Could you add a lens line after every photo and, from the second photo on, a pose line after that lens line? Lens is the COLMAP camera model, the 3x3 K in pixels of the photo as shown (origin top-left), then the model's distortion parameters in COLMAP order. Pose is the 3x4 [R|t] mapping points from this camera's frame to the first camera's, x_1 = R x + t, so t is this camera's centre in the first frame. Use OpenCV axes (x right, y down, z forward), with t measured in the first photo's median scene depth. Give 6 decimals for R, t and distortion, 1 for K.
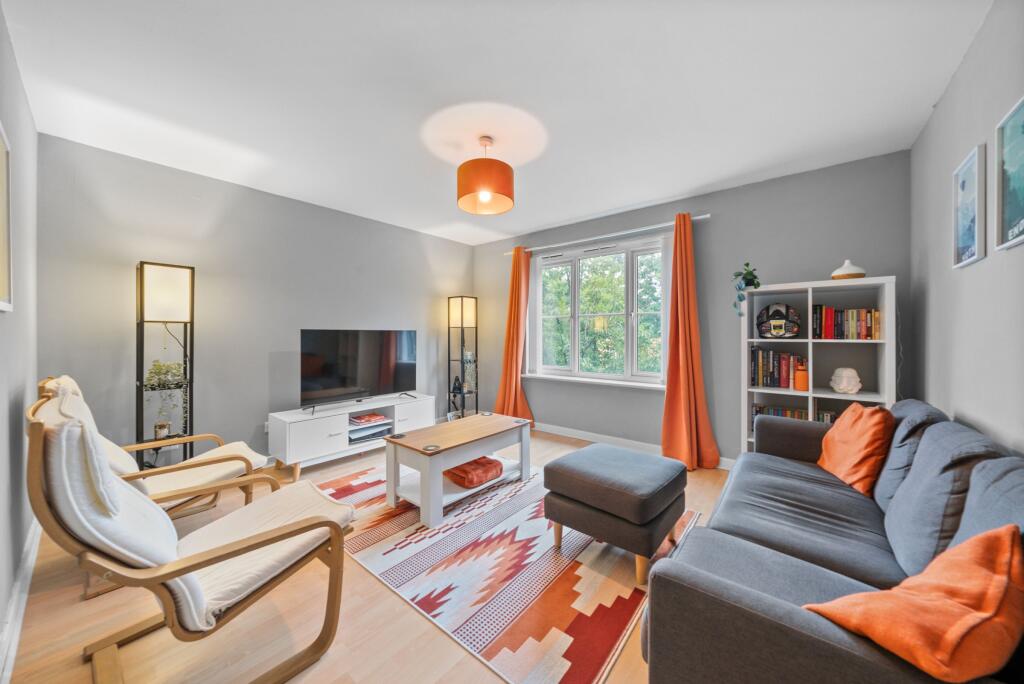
lens RADIAL K [[356.2, 0, 509.5], [0, 356.2, 336.4], [0, 0, 1]] dist [0.000598, 0.000020]
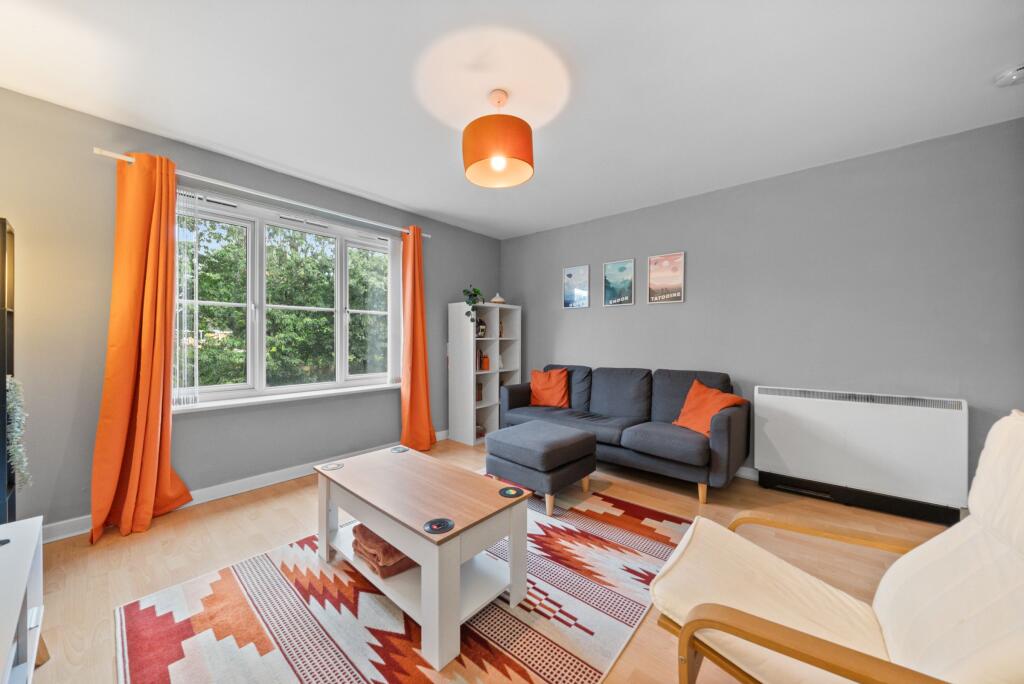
lens RADIAL K [[356.9, 0, 512.0], [0, 356.9, 342.0], [0, 0, 1]] dist [-0.000113, -0.000009]
pose [[0.027517, -0.009618, 0.999575, -0.811053], [0.002593, 0.999951, 0.009551, 0.009877], [-0.999618, 0.002329, 0.027540, 0.863472]]
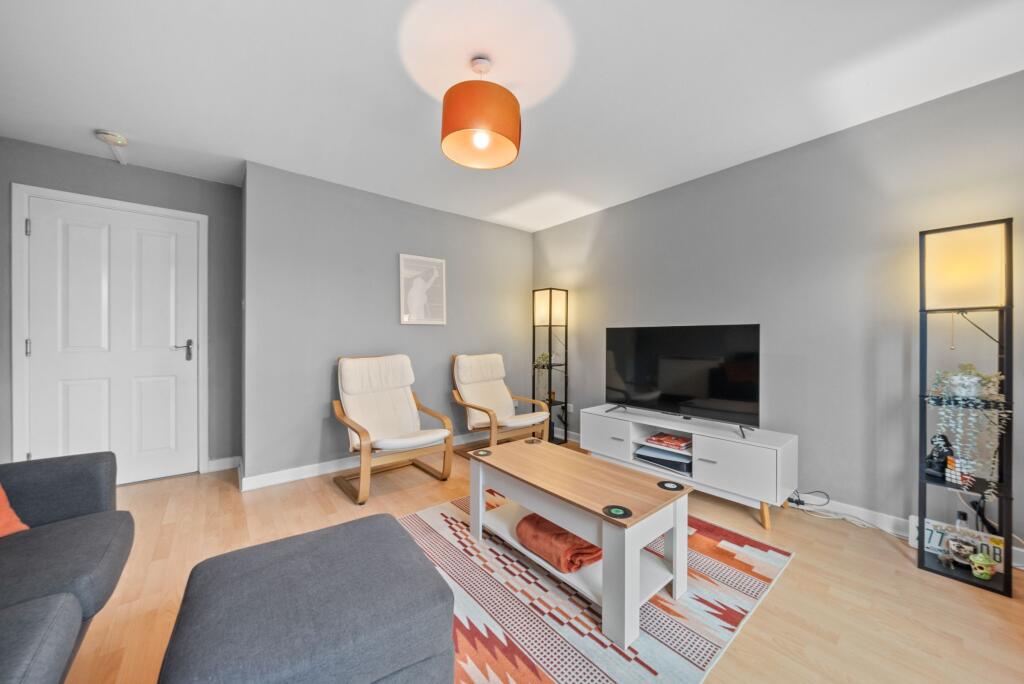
lens RADIAL K [[364.7, 0, 510.0], [0, 364.7, 337.9], [0, 0, 1]] dist [0.099836, -0.000001]
pose [[-0.197857, 0.005188, -0.980217, 0.664002], [0.019982, 0.999800, 0.001259, -0.002275], [0.980027, -0.019337, -0.197921, 1.137108]]
